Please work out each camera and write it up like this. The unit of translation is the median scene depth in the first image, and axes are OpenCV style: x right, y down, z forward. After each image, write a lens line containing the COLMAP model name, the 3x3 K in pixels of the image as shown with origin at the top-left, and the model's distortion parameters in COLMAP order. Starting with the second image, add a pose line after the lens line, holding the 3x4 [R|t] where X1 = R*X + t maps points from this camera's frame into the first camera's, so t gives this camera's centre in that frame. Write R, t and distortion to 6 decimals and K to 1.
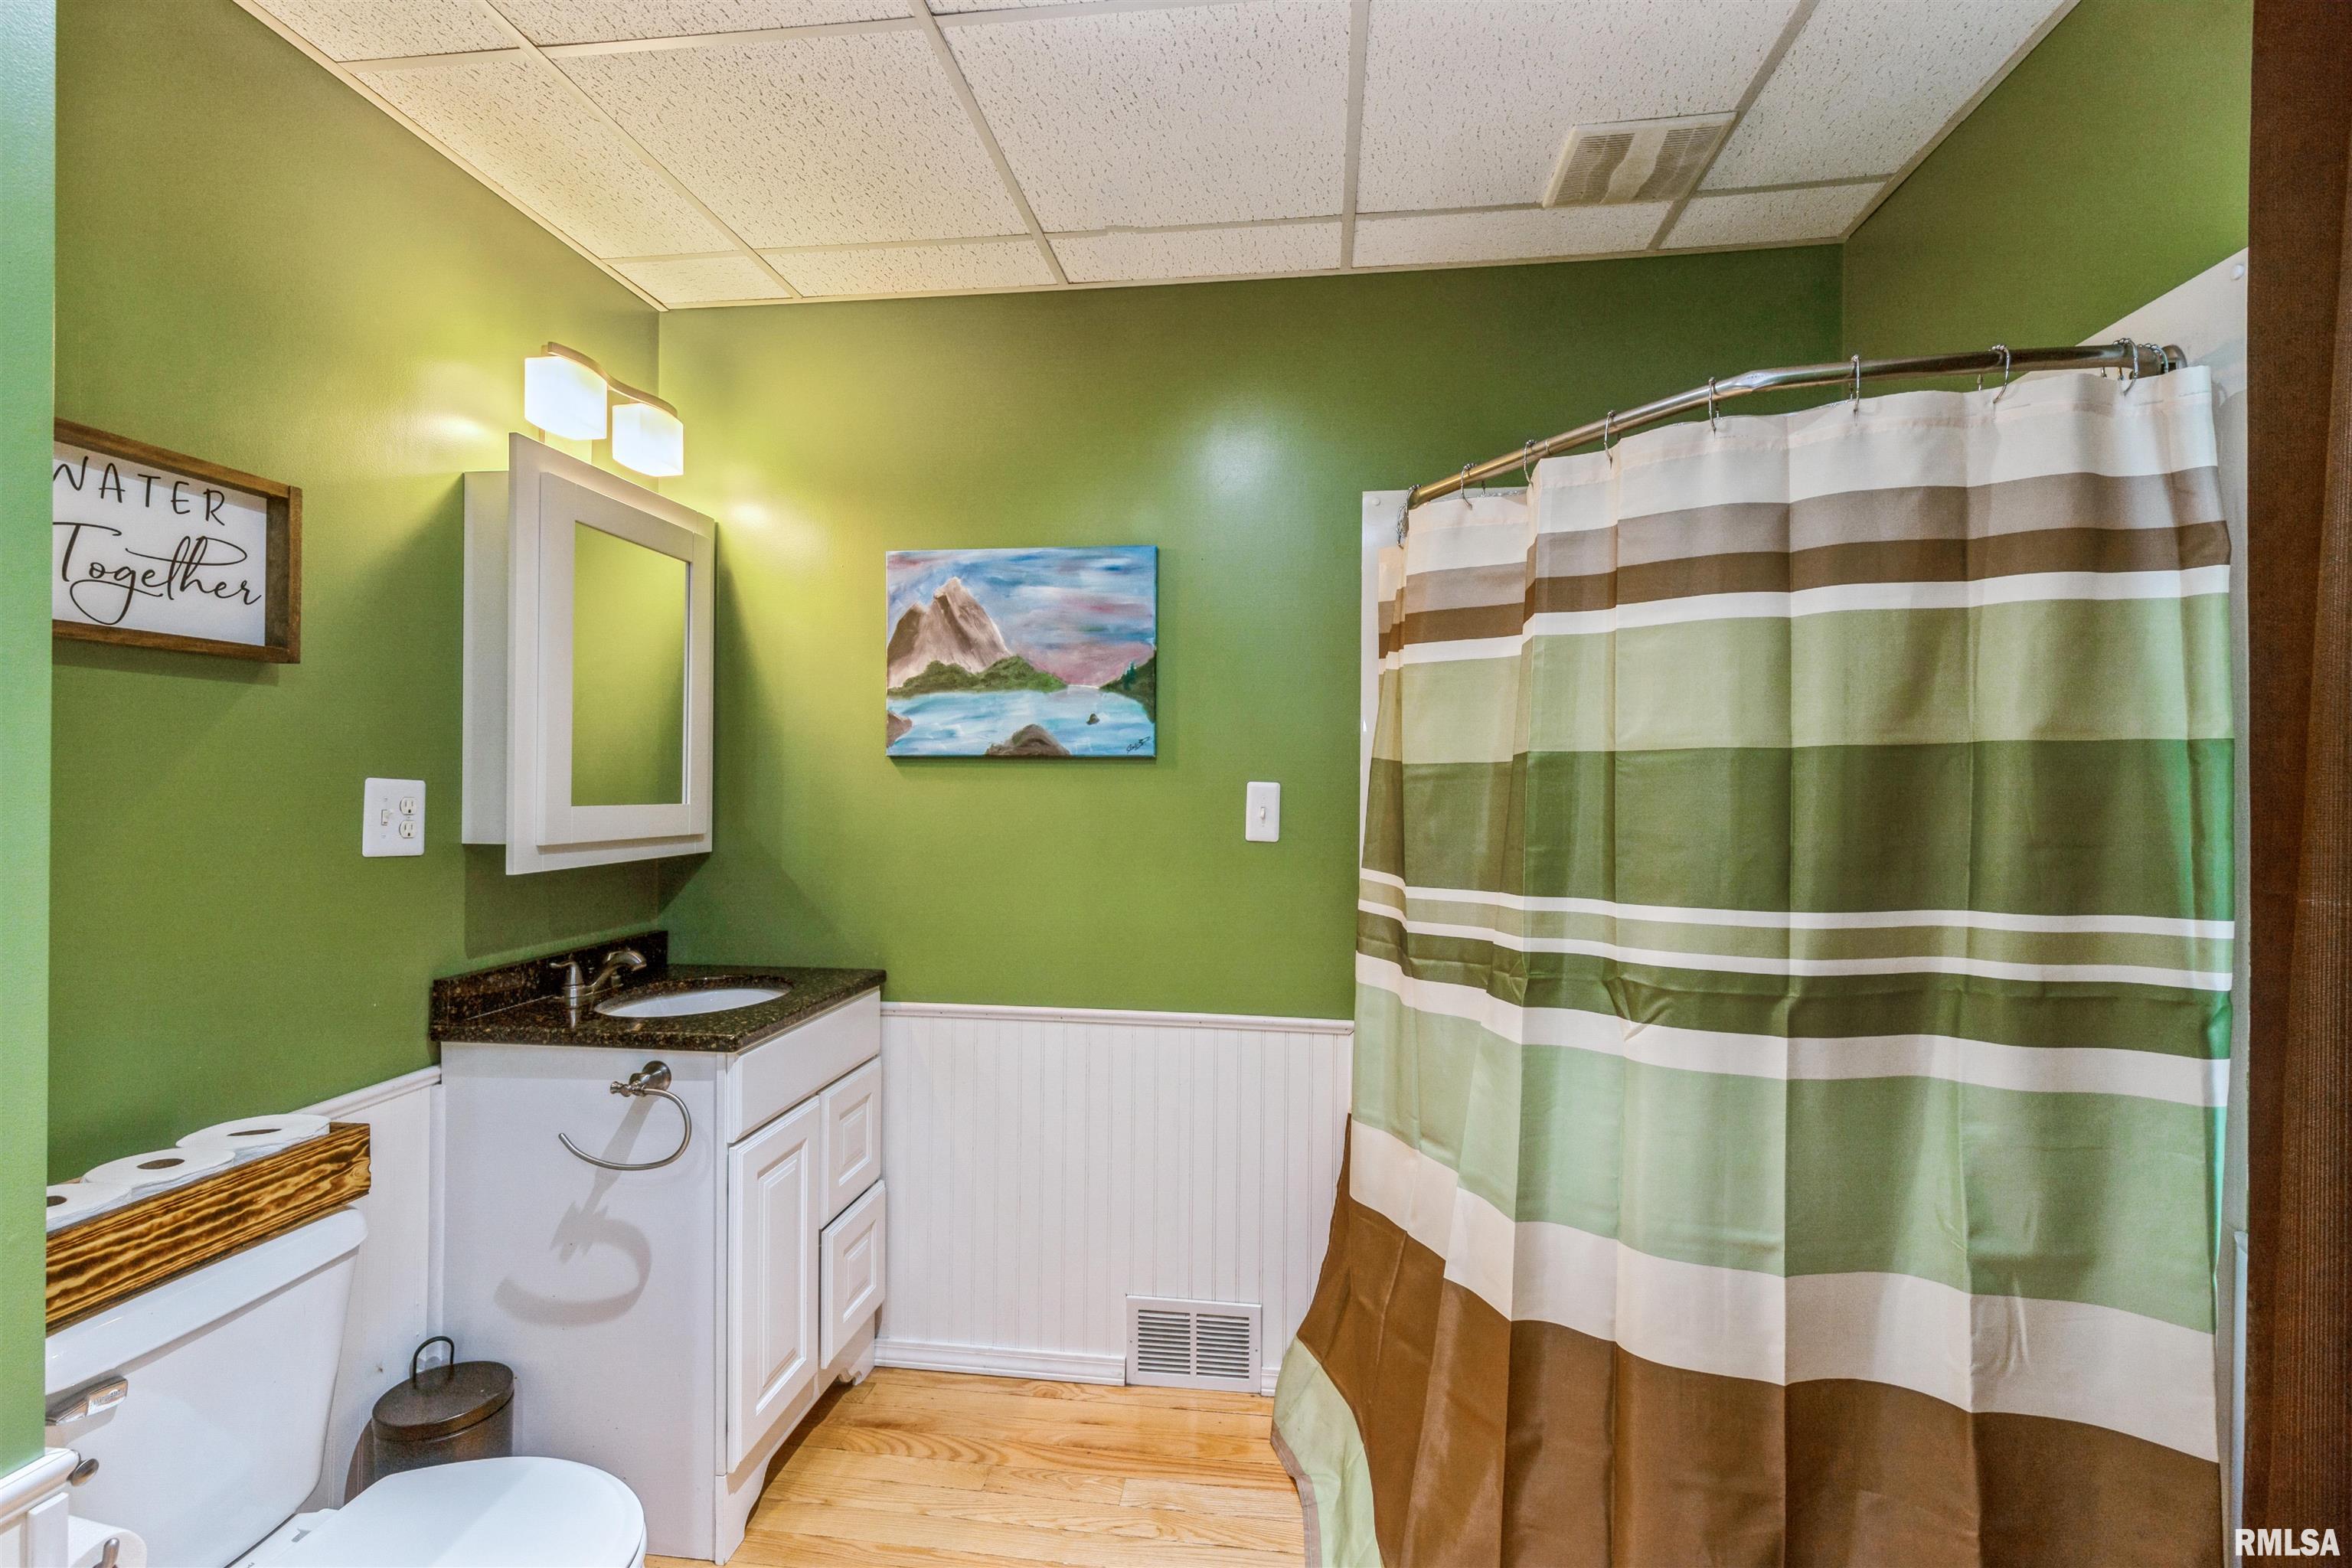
lens RADIAL K [[1074.0, 0, 1180.7], [0, 1074.0, 775.7], [0, 0, 1]] dist [0.003069, 0.000529]
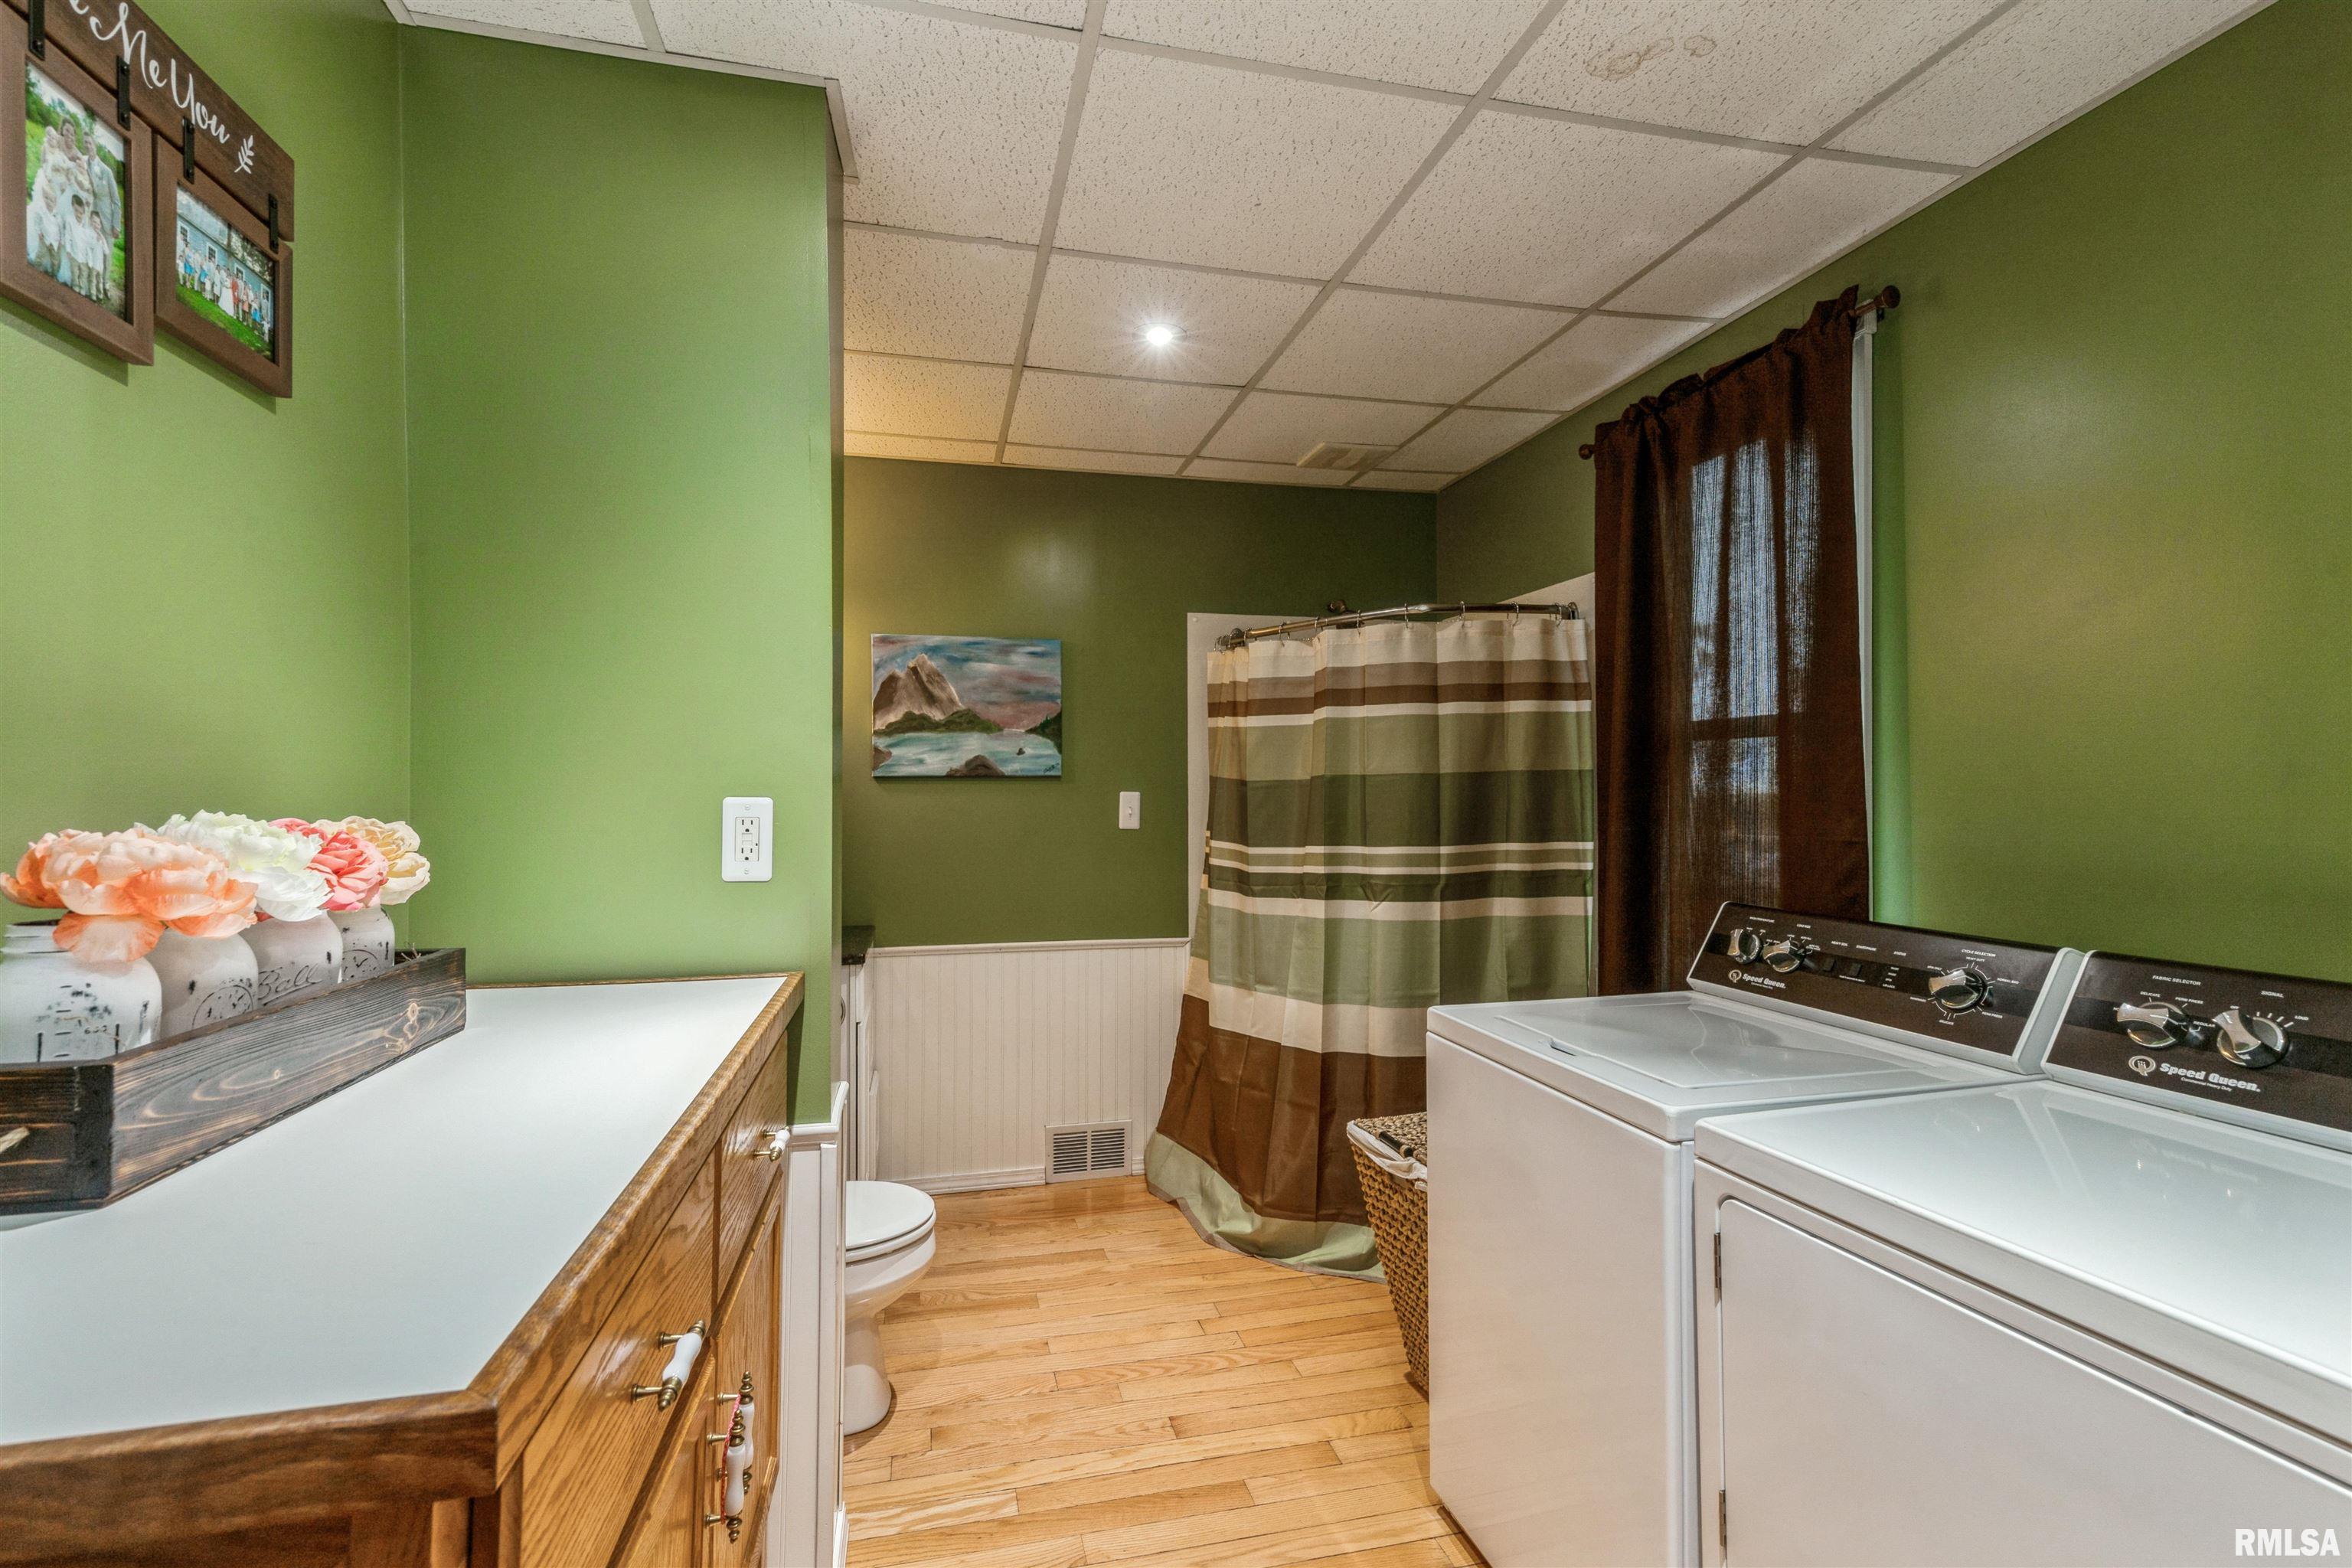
lens RADIAL K [[1074.0, 0, 1180.7], [0, 1074.0, 775.7], [0, 0, 1]] dist [0.003069, 0.000529]
pose [[0.934118, -0.005471, 0.356922, -0.660197], [0.008677, 0.999935, -0.007381, -0.008043], [-0.356858, 0.009992, 0.934105, -0.807965]]
